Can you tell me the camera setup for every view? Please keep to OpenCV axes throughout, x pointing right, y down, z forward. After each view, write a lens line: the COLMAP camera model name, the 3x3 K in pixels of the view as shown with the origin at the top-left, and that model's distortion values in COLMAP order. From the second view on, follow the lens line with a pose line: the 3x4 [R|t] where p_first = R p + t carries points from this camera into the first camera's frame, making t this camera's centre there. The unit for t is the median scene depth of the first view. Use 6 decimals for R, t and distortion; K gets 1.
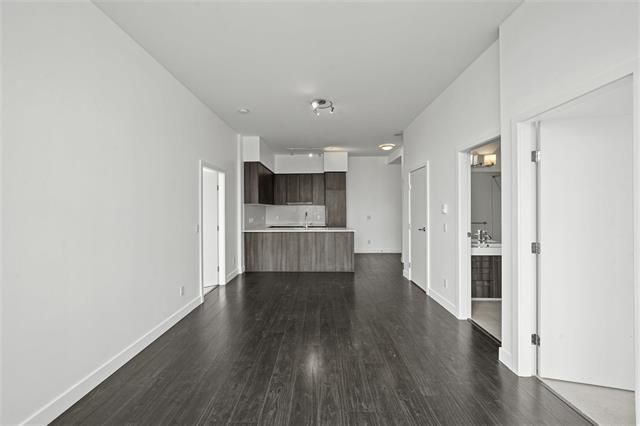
lens RADIAL K [[257.4, 0, 318.4], [0, 257.4, 209.4], [0, 0, 1]] dist [0.000617, 0.000459]
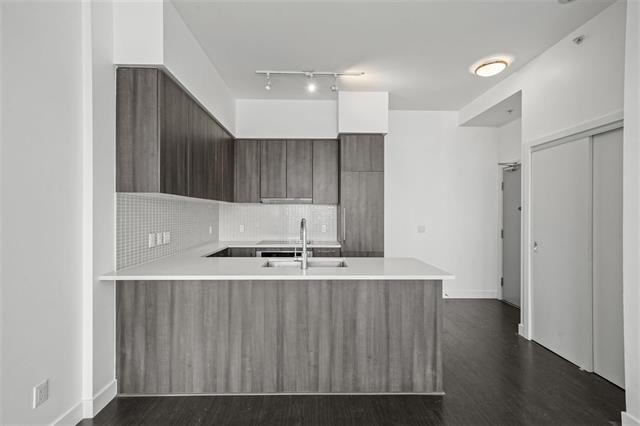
lens RADIAL K [[265.3, 0, 316.4], [0, 265.3, 214.6], [0, 0, 1]] dist [0.000995, 0.000364]
pose [[0.999631, 0.005159, 0.026656, -0.031251], [-0.005210, 0.999985, 0.001865, 0.002955], [-0.026646, -0.002003, 0.999643, 0.518828]]
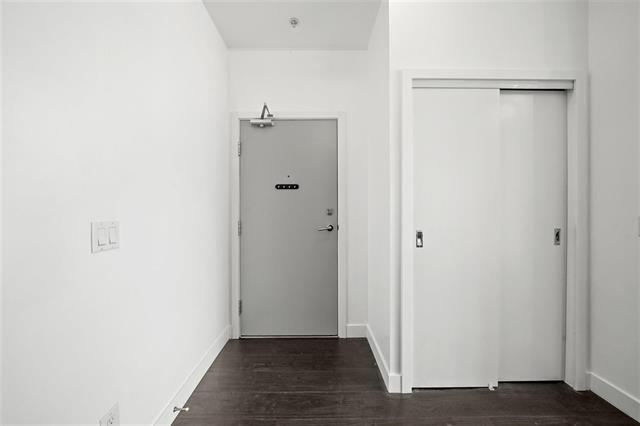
lens RADIAL K [[219.0, 0, 320.0], [0, 219.0, 213.0], [0, 0, 1]] dist [-0.000220, -0.000011]
pose [[-0.030489, -0.004105, 0.999527, 0.090803], [0.004252, 0.999982, 0.004236, 0.021823], [-0.999526, 0.004379, -0.030471, 0.964978]]
